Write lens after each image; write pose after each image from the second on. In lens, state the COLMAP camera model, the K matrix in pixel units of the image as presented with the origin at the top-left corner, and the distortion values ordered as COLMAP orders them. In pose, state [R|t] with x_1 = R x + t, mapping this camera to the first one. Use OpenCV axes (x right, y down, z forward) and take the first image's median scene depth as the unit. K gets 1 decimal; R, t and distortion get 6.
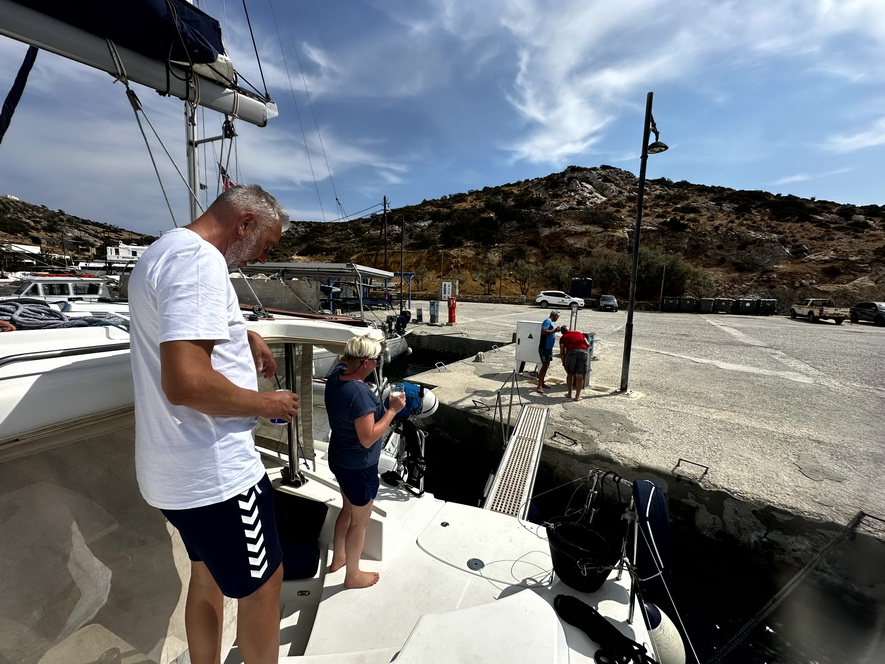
lens RADIAL K [[351.6, 0, 442.5], [0, 351.6, 332.0], [0, 0, 1]] dist [-0.001240, -0.000190]
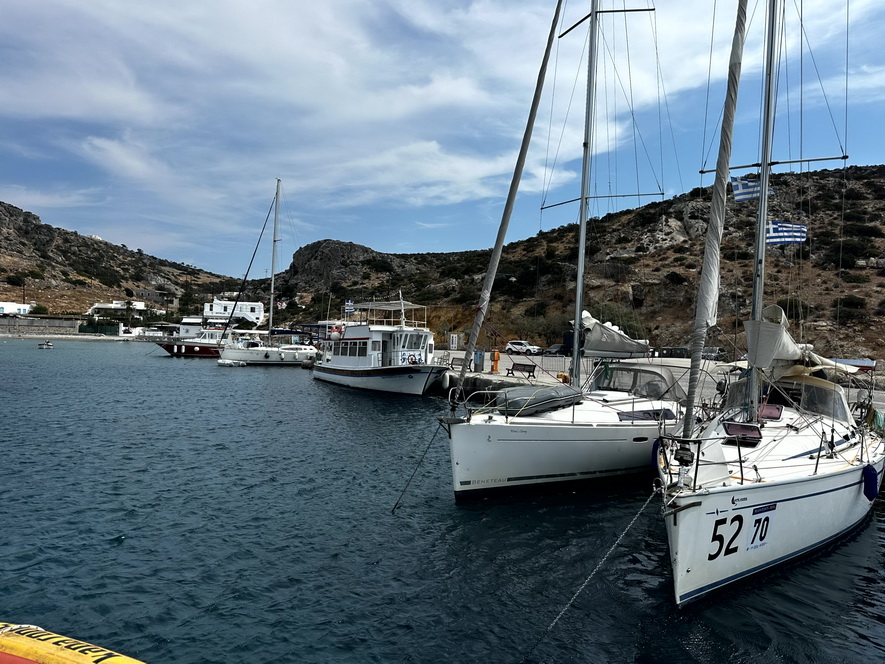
lens RADIAL K [[672.0, 0, 442.5], [0, 672.0, 332.0], [0, 0, 1]] dist [-0.005455, -0.005730]
pose [[0.932616, -0.002979, -0.360858, 0.728652], [-0.053981, 0.987563, -0.147665, 0.169127], [0.356810, 0.157195, 0.920856, -0.993674]]
